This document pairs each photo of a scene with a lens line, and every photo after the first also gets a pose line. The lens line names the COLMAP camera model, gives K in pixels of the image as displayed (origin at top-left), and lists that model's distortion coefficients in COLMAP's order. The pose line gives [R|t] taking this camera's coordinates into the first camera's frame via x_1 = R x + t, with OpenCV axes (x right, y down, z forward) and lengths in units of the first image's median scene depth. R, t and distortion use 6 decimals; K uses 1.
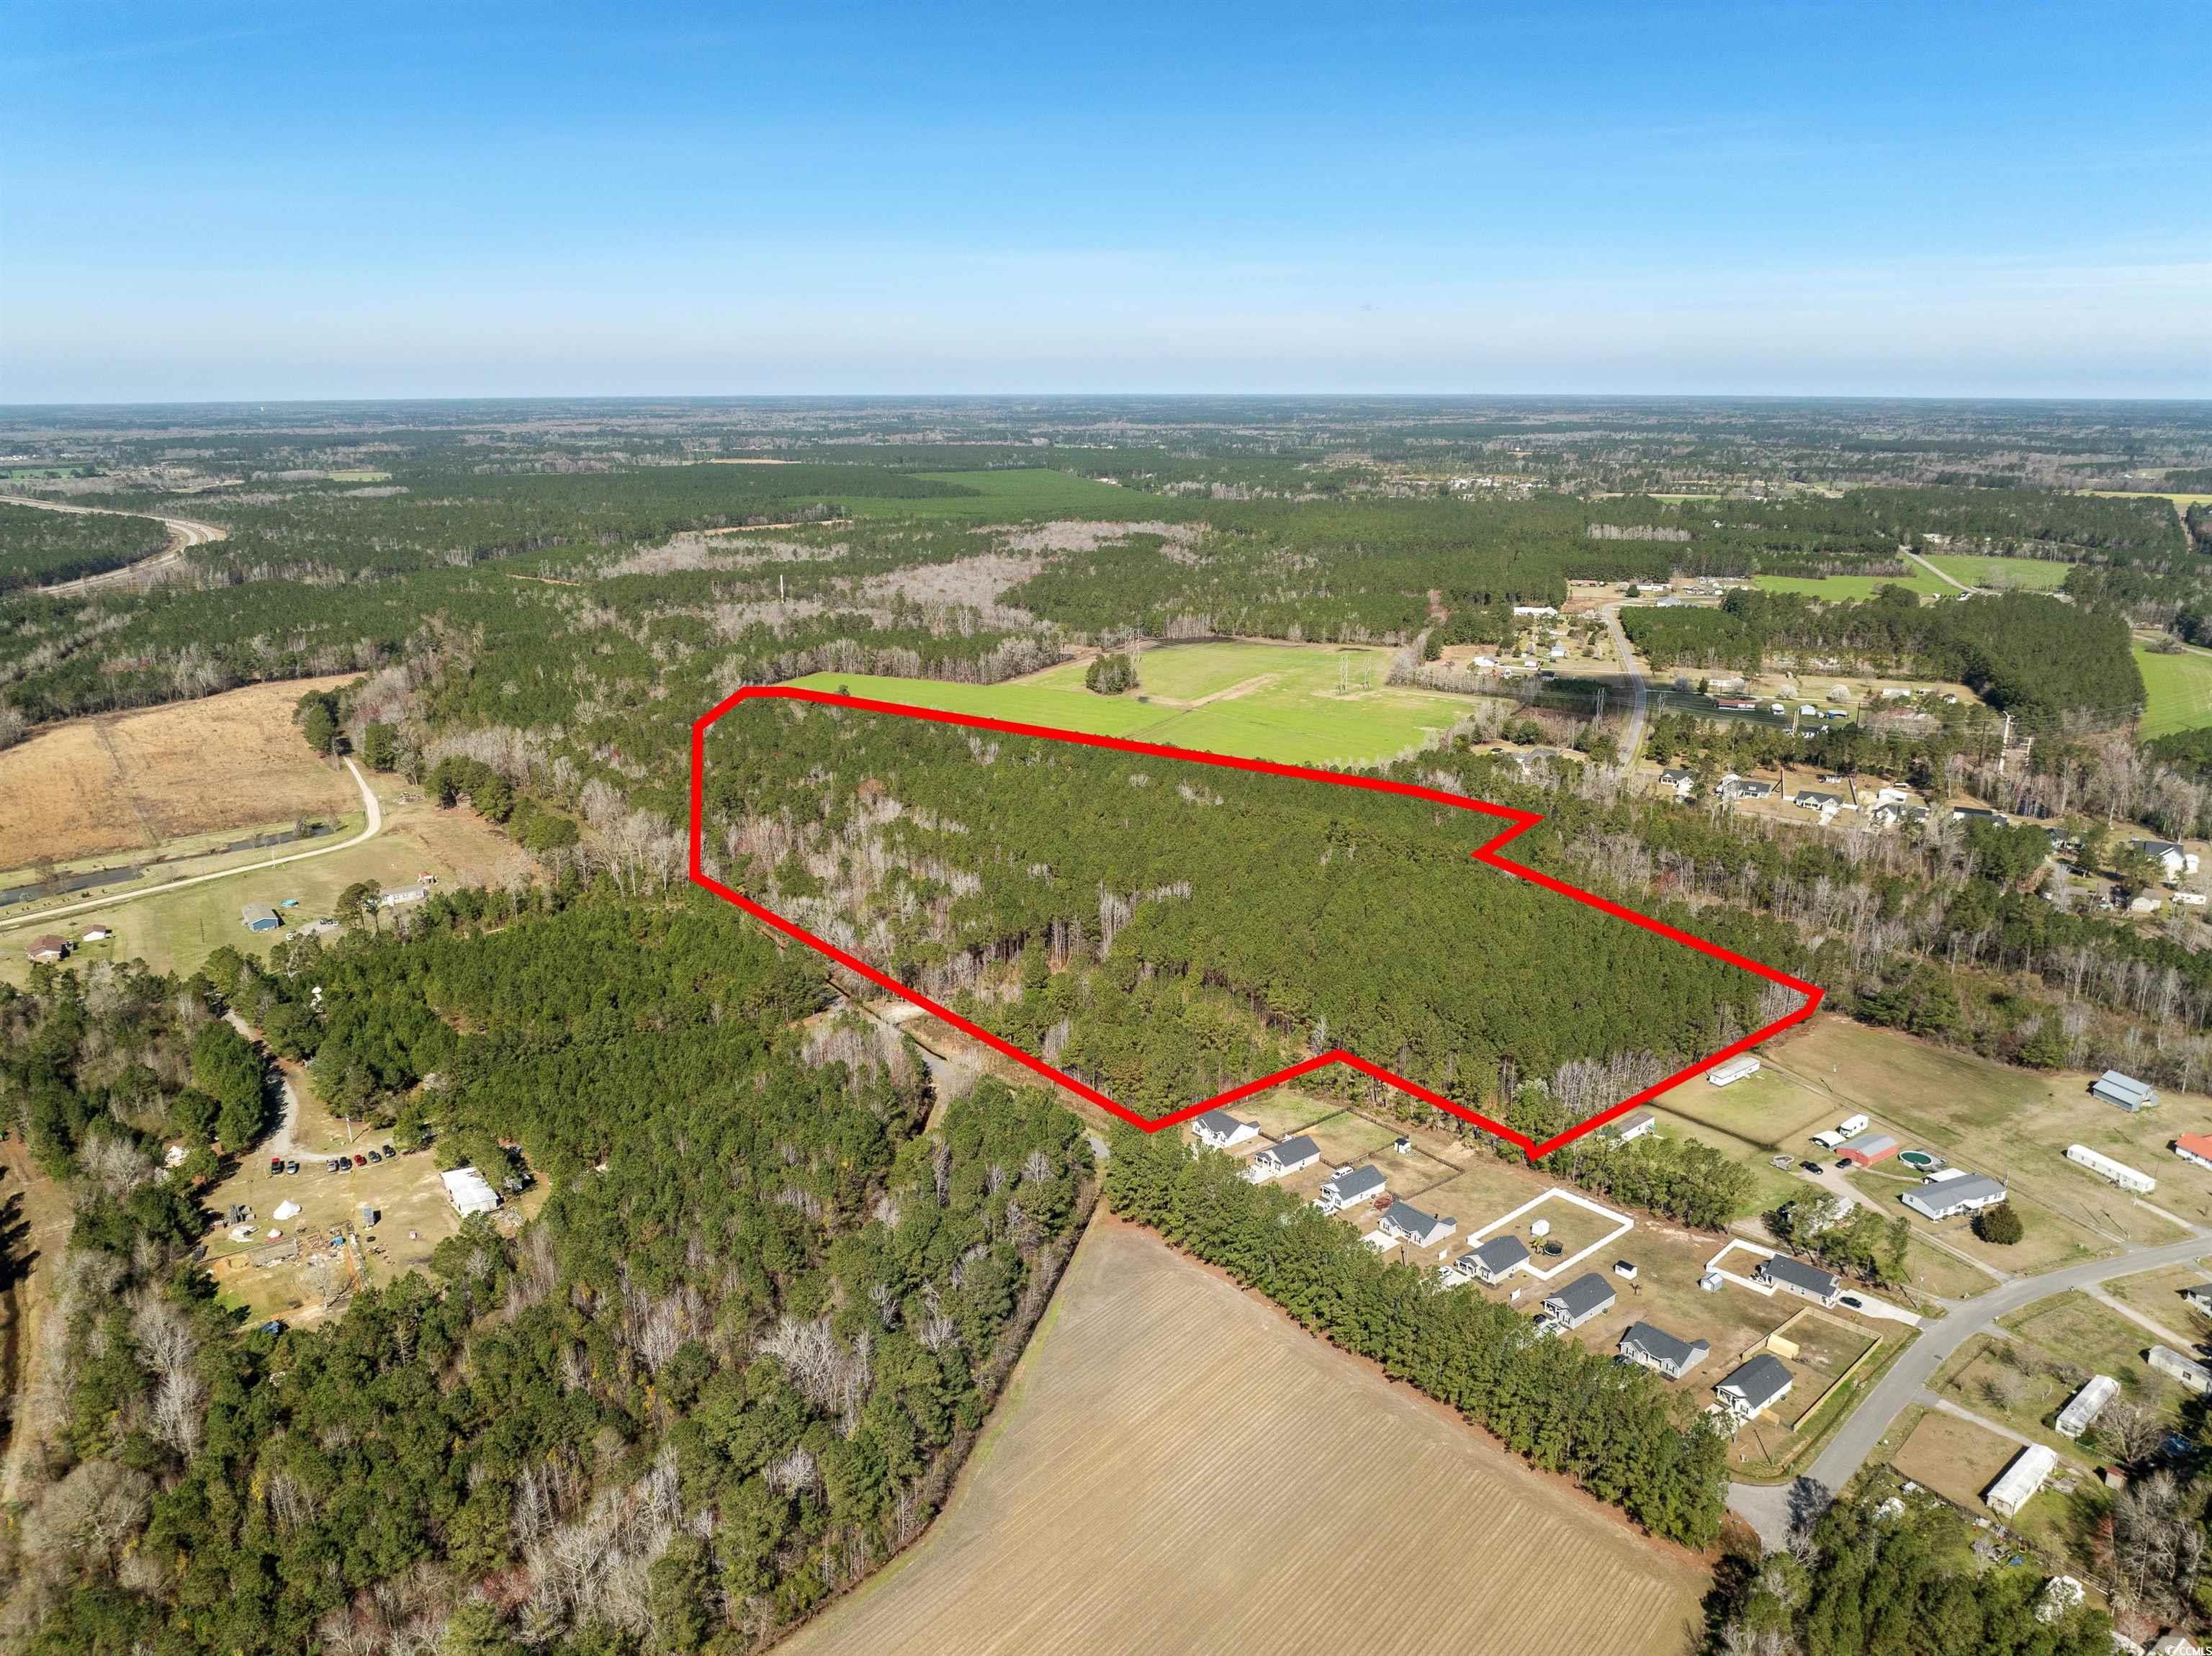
lens RADIAL K [[1640.6, 0, 1128.5], [0, 1640.6, 830.3], [0, 0, 1]] dist [-0.038883, -0.001458]
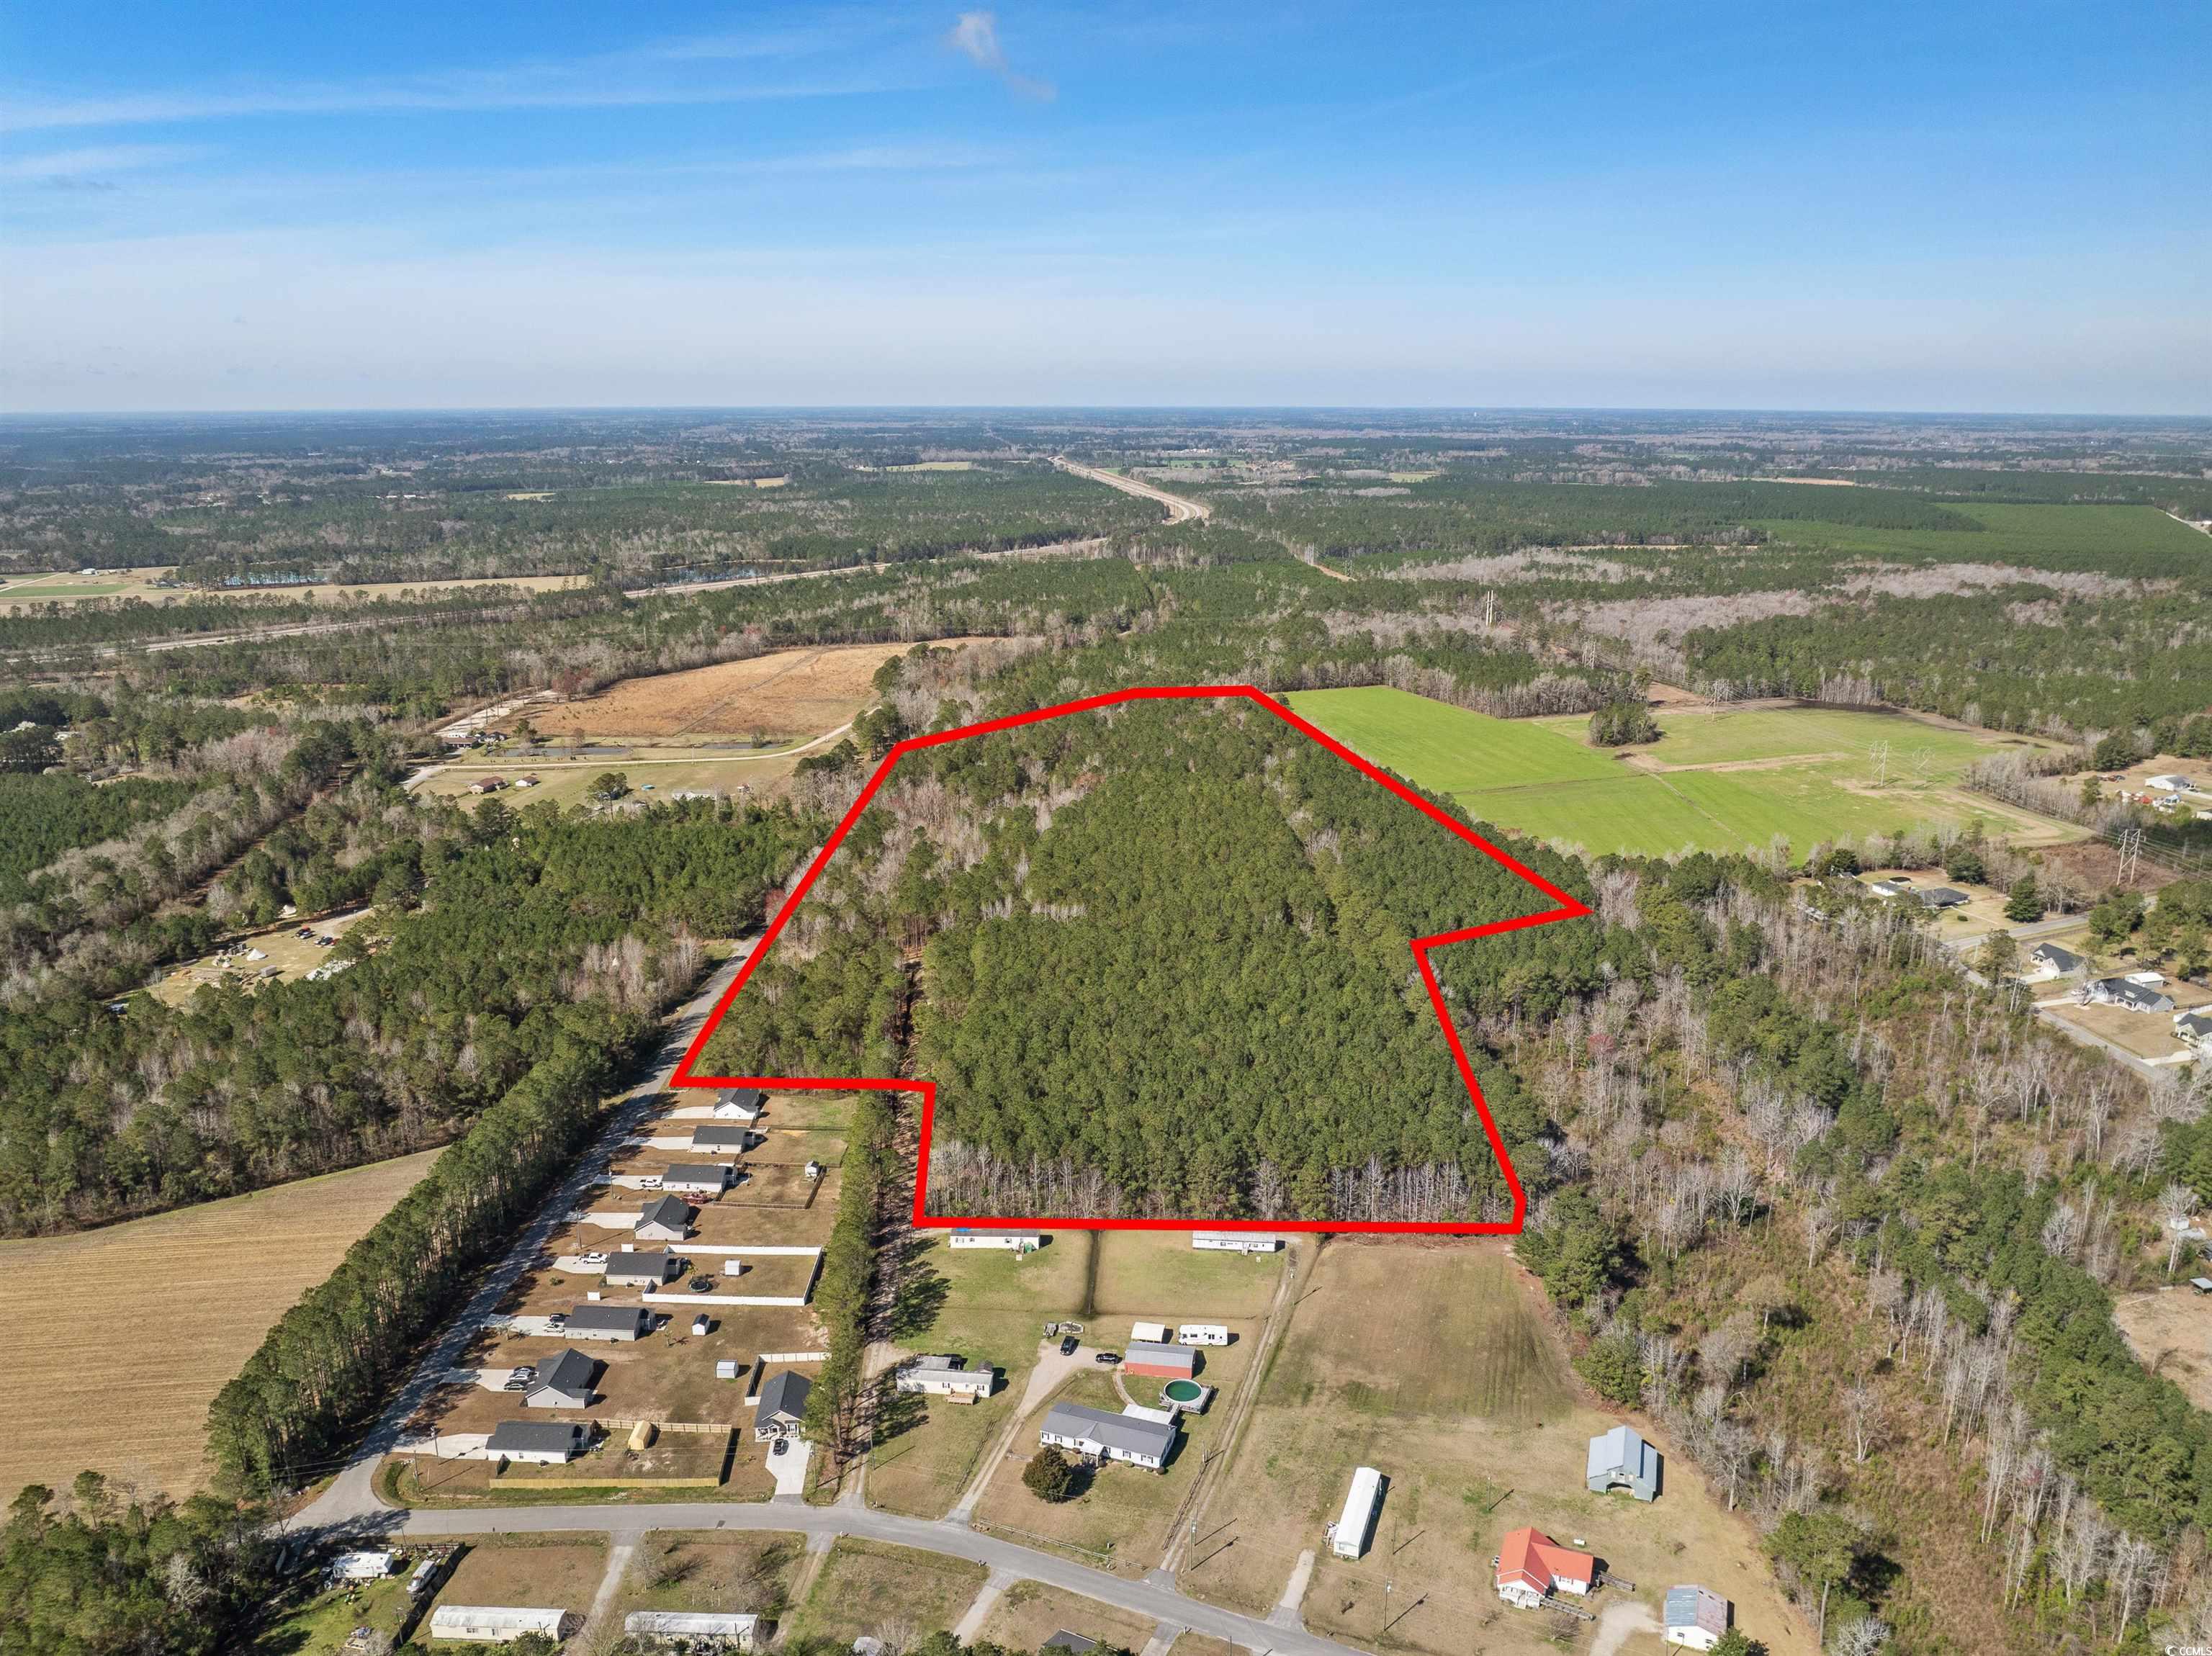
lens RADIAL K [[1640.6, 0, 1128.5], [0, 1640.6, 830.3], [0, 0, 1]] dist [-0.038883, -0.001458]
pose [[0.725940, 0.177315, -0.664507, 0.476112], [-0.181674, 0.981314, 0.063381, -0.055049], [0.663329, 0.074713, 0.744589, 0.188683]]
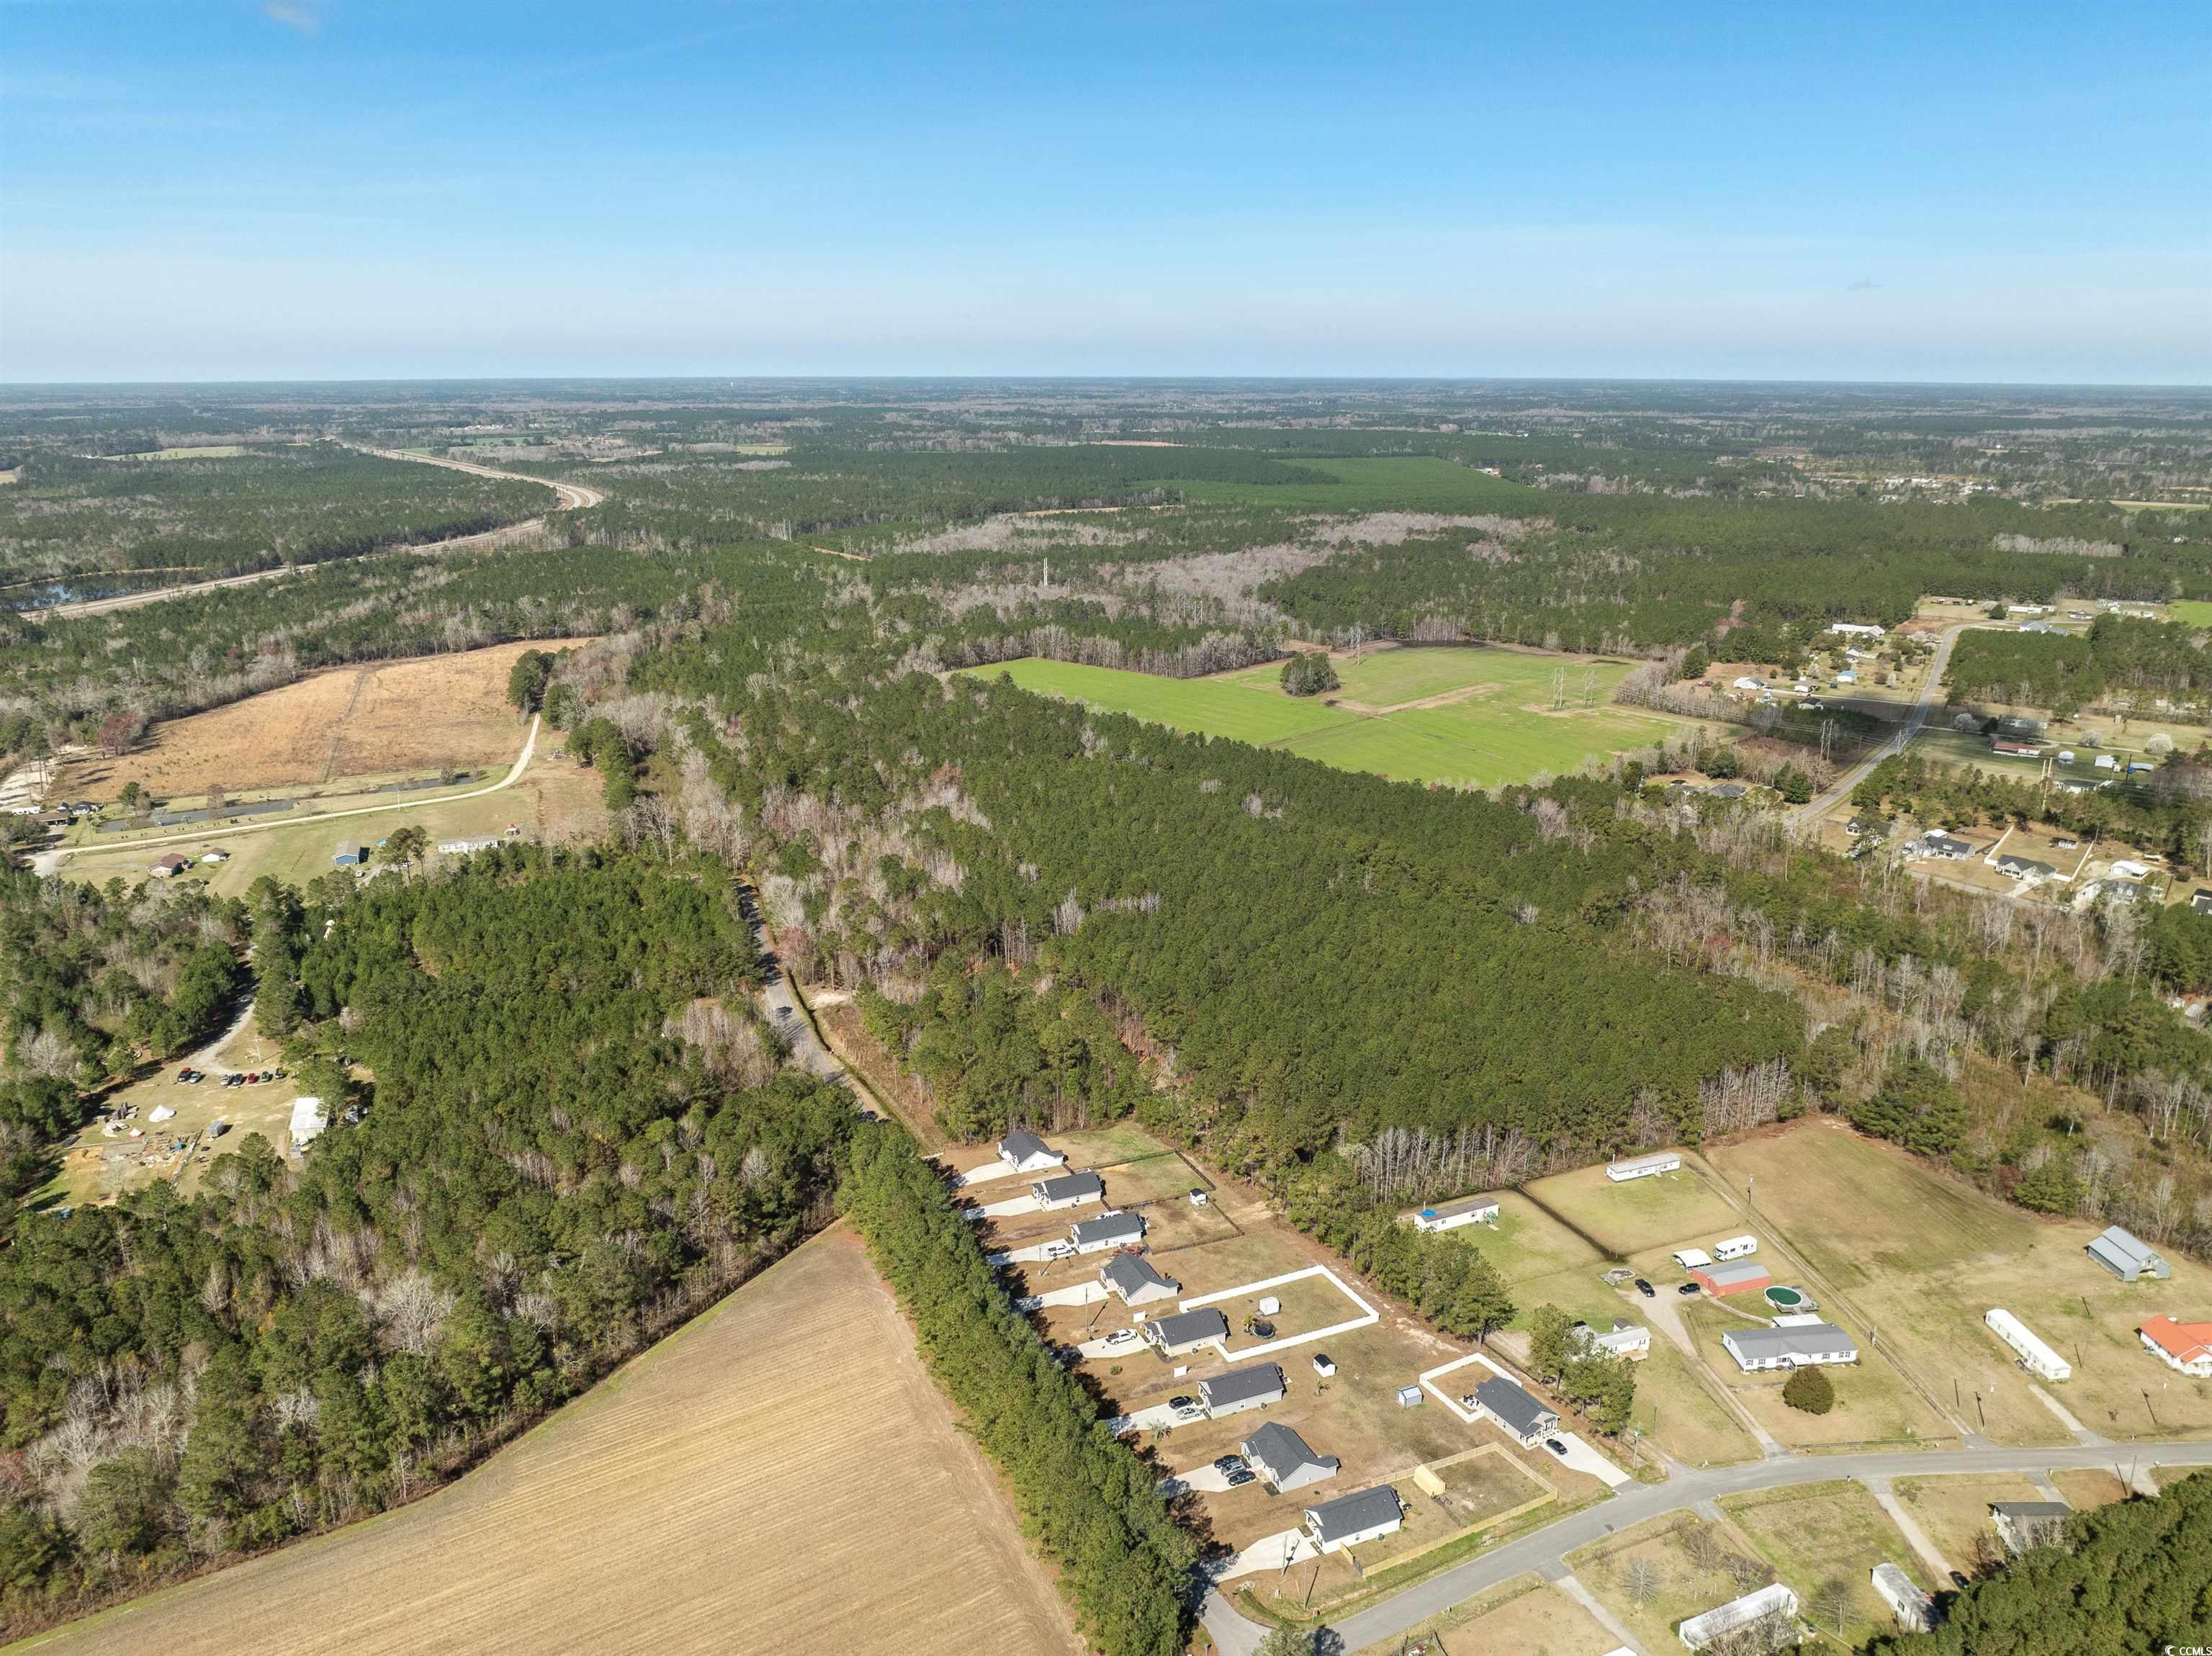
lens RADIAL K [[1688.4, 0, 1118.0], [0, 1688.4, 824.6], [0, 0, 1]] dist [-0.034589, -0.013290]
pose [[0.958732, 0.076614, -0.273795, 0.188551], [-0.076645, 0.997002, 0.010599, -0.012313], [0.273786, 0.010823, 0.961730, 0.034372]]
